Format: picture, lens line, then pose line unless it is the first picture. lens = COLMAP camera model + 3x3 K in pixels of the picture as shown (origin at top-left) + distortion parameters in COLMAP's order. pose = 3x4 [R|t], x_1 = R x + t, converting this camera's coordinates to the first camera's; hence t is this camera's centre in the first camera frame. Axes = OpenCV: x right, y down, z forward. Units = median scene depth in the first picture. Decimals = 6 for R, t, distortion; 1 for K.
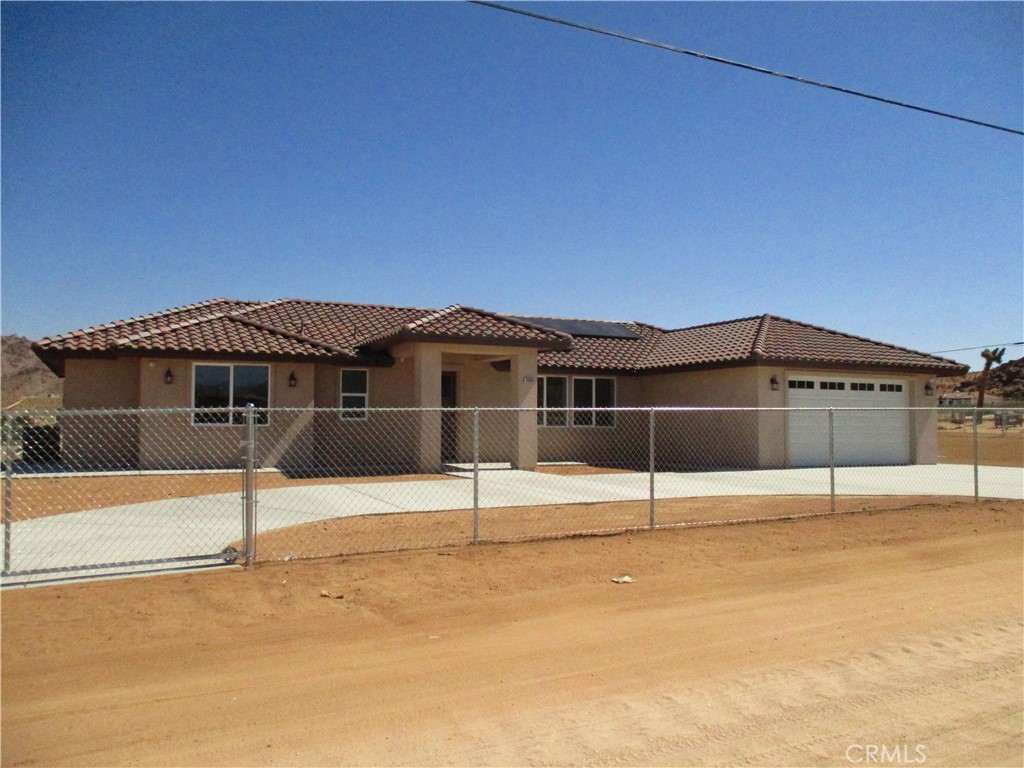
lens RADIAL K [[852.4, 0, 521.5], [0, 852.4, 383.8], [0, 0, 1]] dist [-0.036584, 0.026853]
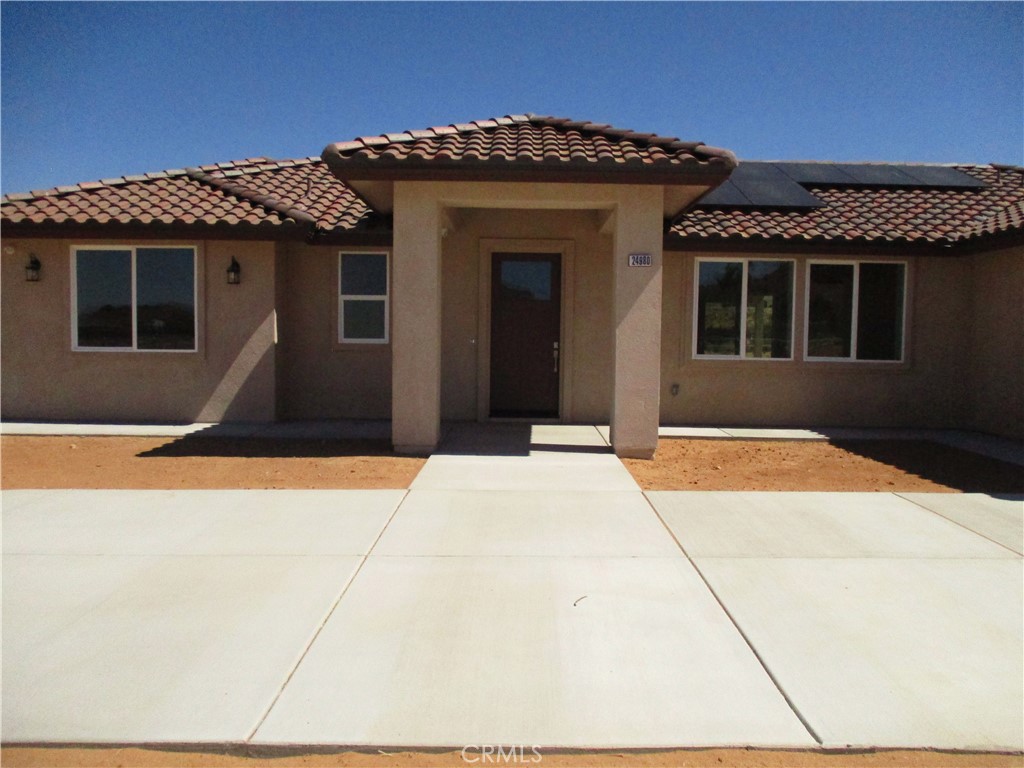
lens RADIAL K [[852.4, 0, 521.5], [0, 852.4, 383.8], [0, 0, 1]] dist [-0.036584, 0.026853]
pose [[0.904012, 0.036504, -0.425945, 0.146747], [0.009558, 0.994373, 0.105503, 0.012108], [0.427399, -0.099447, 0.898577, 0.557566]]
